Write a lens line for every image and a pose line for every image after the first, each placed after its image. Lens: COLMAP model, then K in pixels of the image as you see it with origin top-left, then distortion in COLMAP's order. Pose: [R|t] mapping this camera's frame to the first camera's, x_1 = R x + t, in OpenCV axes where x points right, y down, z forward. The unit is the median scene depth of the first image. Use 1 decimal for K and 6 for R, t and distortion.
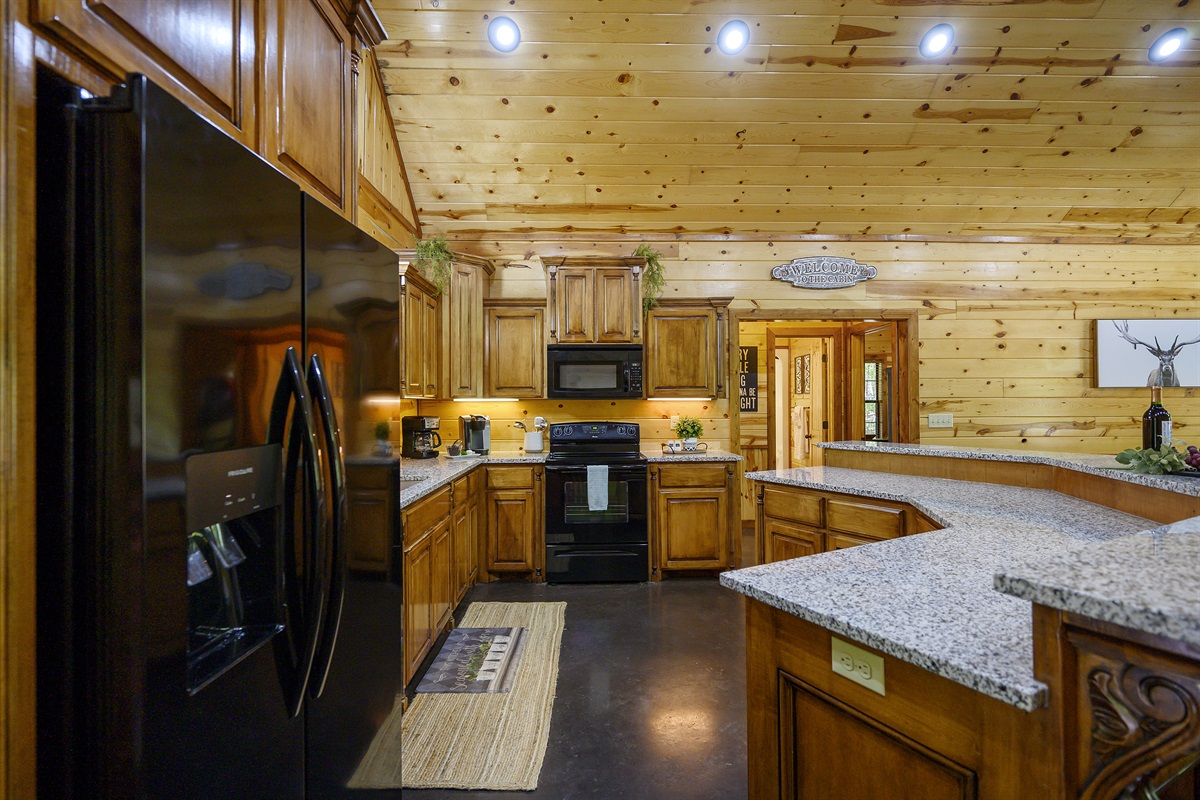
lens RADIAL K [[583.5, 0, 605.3], [0, 583.5, 402.4], [0, 0, 1]] dist [0.000632, 0.000190]
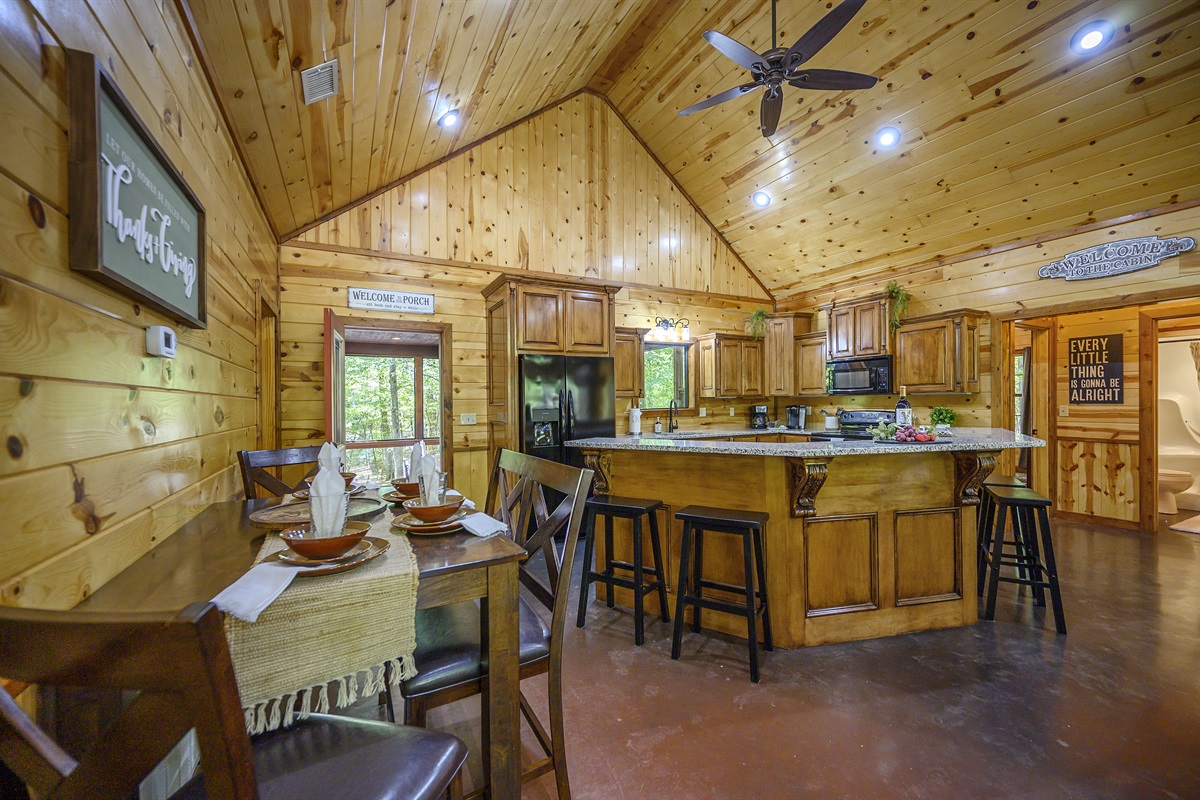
lens RADIAL K [[475.3, 0, 601.6], [0, 475.3, 400.6], [0, 0, 1]] dist [0.000873, 0.000218]
pose [[0.452744, -0.003206, -0.891635, 0.735388], [0.011284, 0.999934, 0.002134, -0.000535], [0.891569, -0.011028, 0.452751, -0.111454]]
